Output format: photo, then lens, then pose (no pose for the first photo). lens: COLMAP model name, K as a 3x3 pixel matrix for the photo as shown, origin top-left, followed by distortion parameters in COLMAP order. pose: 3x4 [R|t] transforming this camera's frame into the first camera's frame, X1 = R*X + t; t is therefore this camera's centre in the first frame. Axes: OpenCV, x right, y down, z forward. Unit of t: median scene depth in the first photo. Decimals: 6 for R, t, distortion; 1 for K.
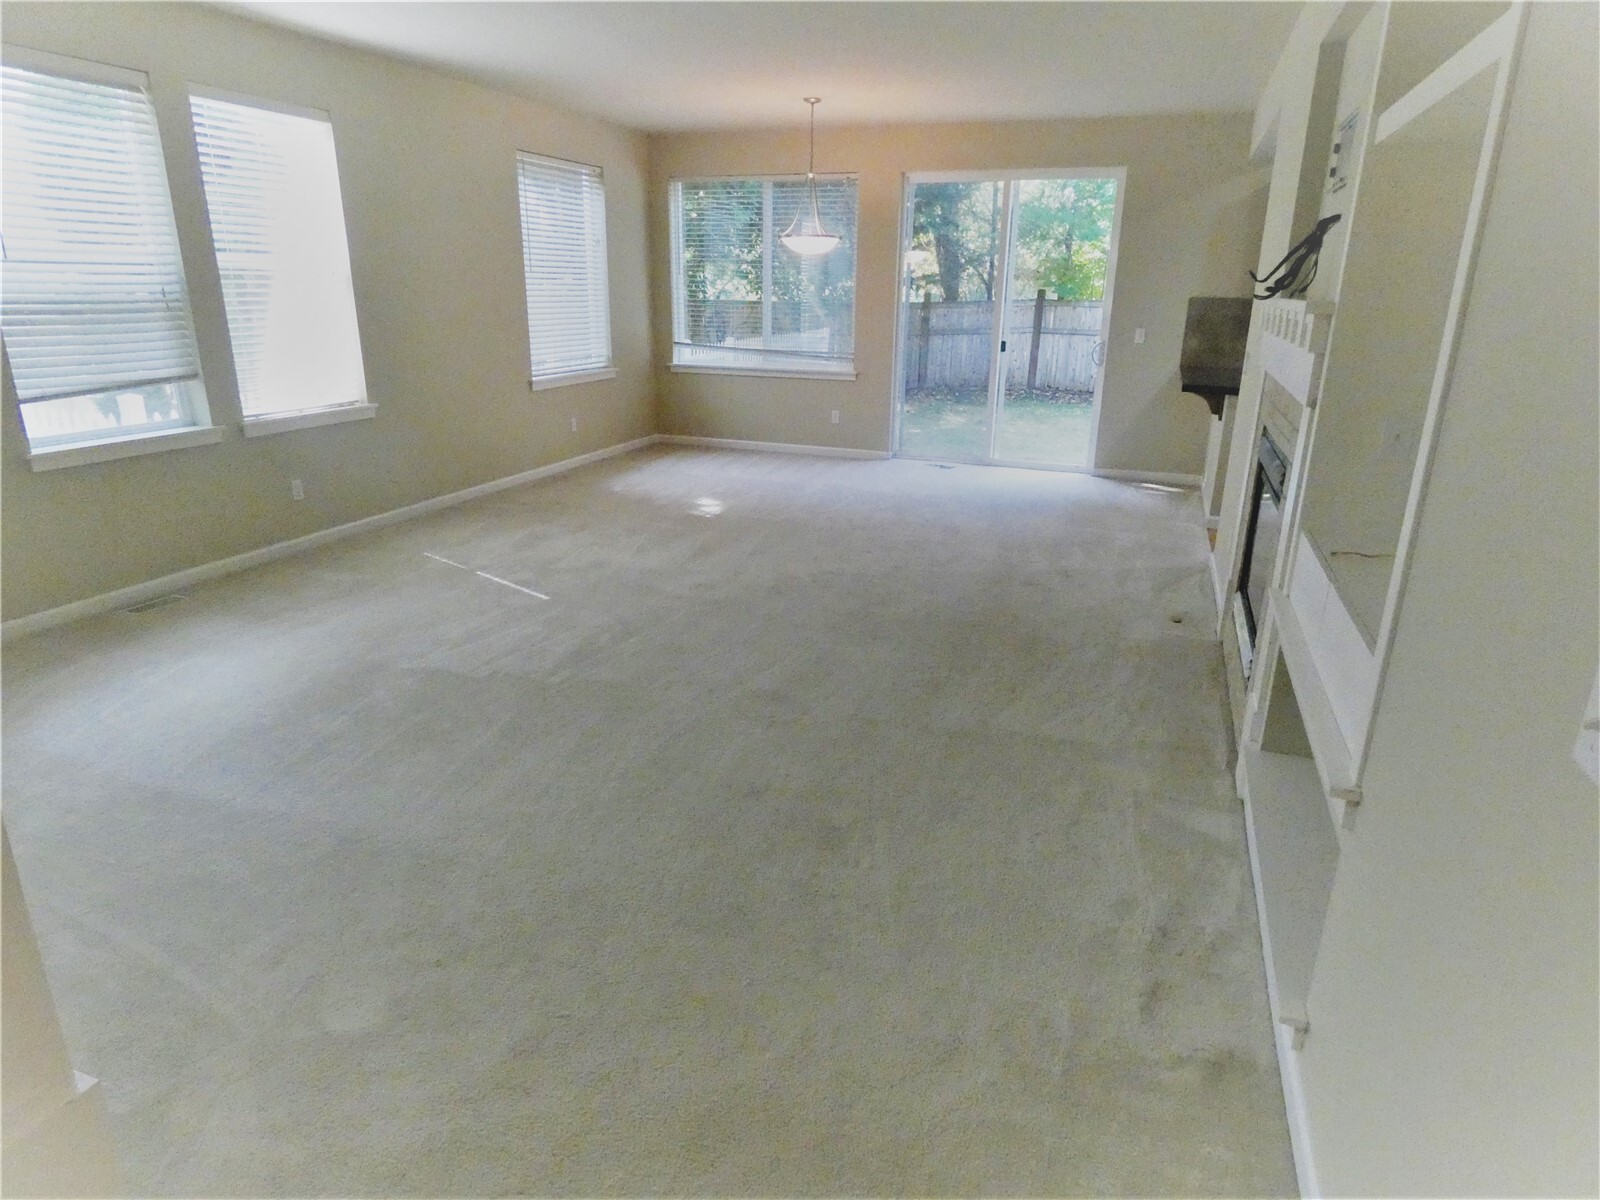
lens RADIAL K [[963.5, 0, 798.6], [0, 963.5, 591.7], [0, 0, 1]] dist [-0.000143, 0.001113]
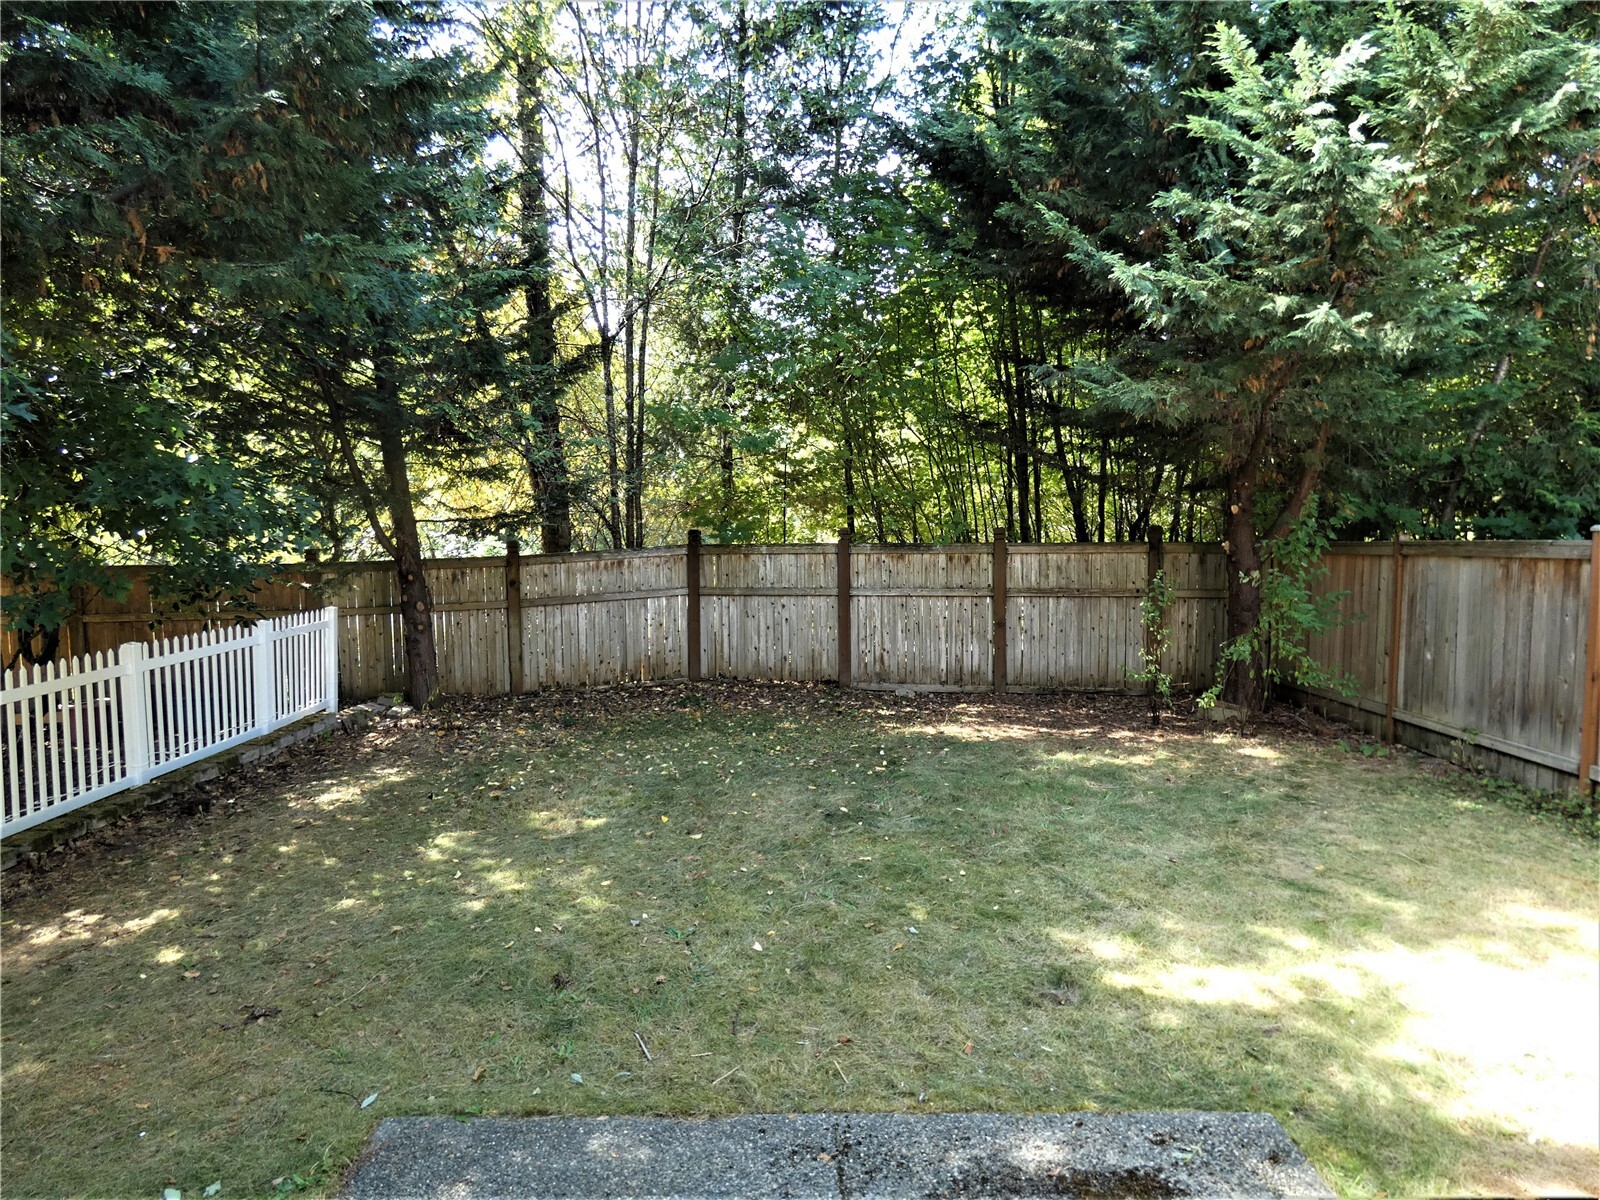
lens RADIAL K [[963.5, 0, 798.0], [0, 963.5, 593.4], [0, 0, 1]] dist [-0.000143, 0.001113]
pose [[0.942146, -0.053188, 0.330957, 0.099546], [0.128085, 0.969532, -0.208811, -0.126116], [-0.309767, 0.239121, 0.920253, 0.385108]]
